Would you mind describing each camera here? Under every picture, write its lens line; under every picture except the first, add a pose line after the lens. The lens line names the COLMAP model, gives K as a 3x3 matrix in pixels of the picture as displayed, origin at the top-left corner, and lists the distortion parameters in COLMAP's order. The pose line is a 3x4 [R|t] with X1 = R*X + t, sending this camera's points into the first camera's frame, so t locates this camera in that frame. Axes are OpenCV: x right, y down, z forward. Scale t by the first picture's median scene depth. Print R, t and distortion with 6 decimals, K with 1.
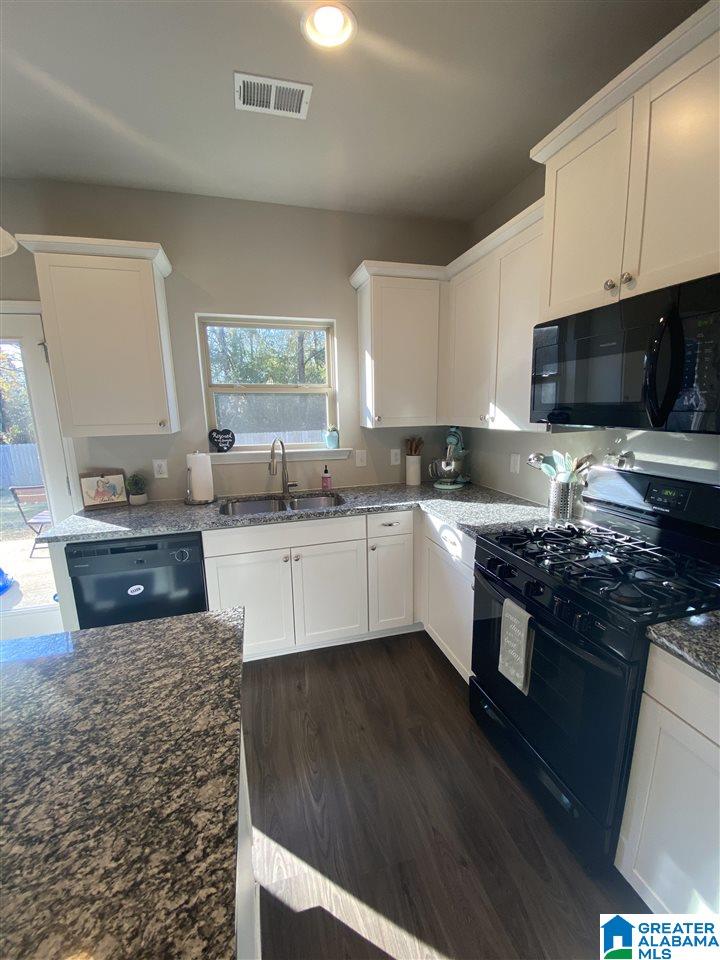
lens RADIAL K [[393.6, 0, 366.9], [0, 393.6, 484.5], [0, 0, 1]] dist [0.023957, -0.018262]
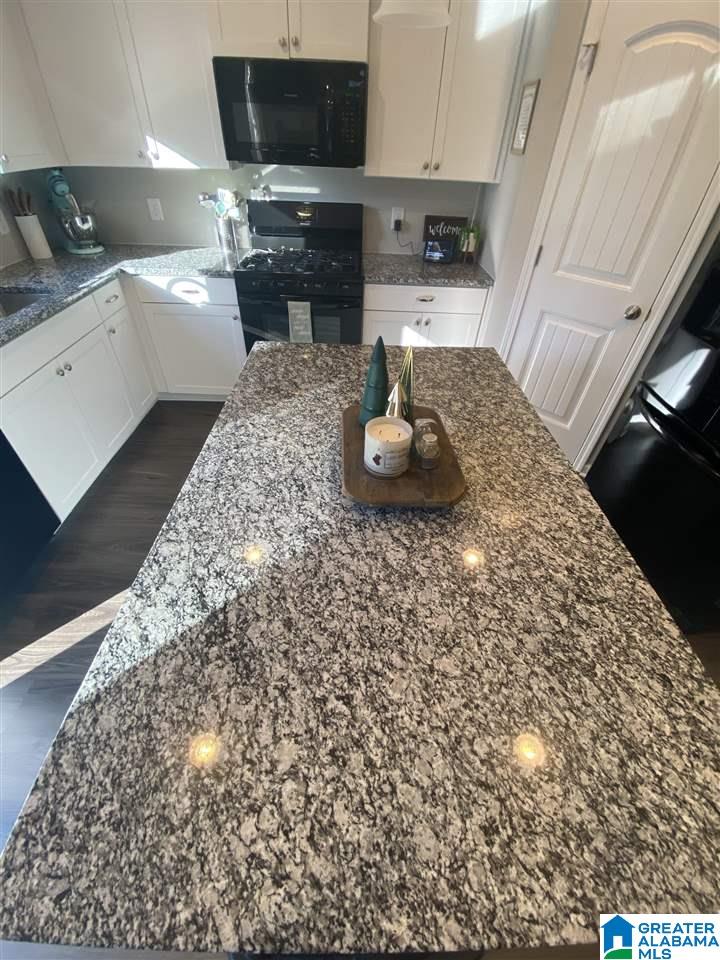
lens RADIAL K [[393.6, 0, 366.9], [0, 393.6, 484.5], [0, 0, 1]] dist [0.023957, -0.018262]
pose [[0.256146, -0.618403, 0.742945, -0.924703], [0.148123, 0.784619, 0.602023, -0.037542], [-0.955222, -0.044159, 0.292577, 0.144835]]
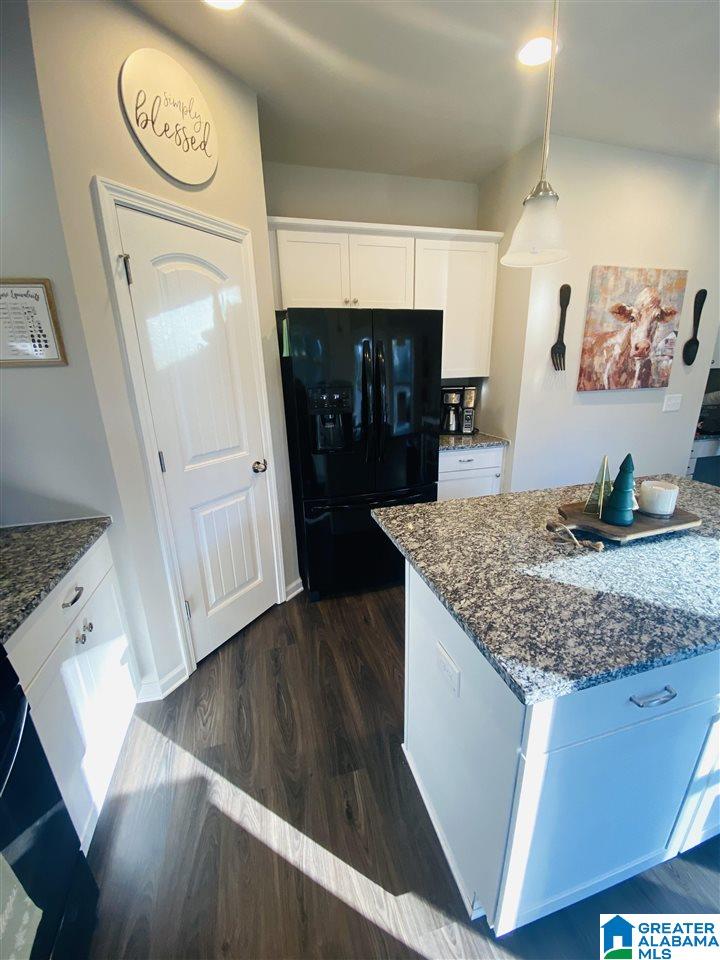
lens RADIAL K [[395.2, 0, 359.2], [0, 395.2, 486.7], [0, 0, 1]] dist [0.032893, -0.031423]
pose [[-0.998722, 0.039658, 0.031320, -0.058164], [0.049825, 0.876267, 0.479242, -0.160283], [-0.008438, 0.480190, -0.877124, 0.850370]]
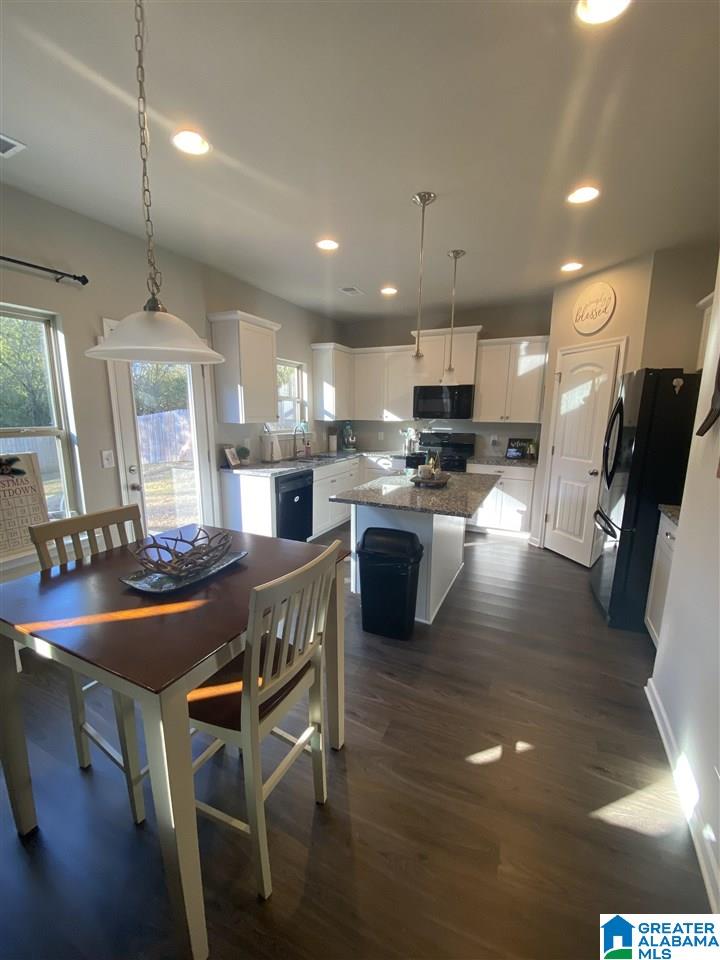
lens RADIAL K [[395.2, 0, 359.2], [0, 395.2, 486.7], [0, 0, 1]] dist [0.032893, -0.031423]
pose [[0.667423, -0.124047, 0.734274, -1.920991], [0.129573, 0.990332, 0.049529, 0.147944], [-0.733319, 0.062085, 0.677044, -0.644825]]
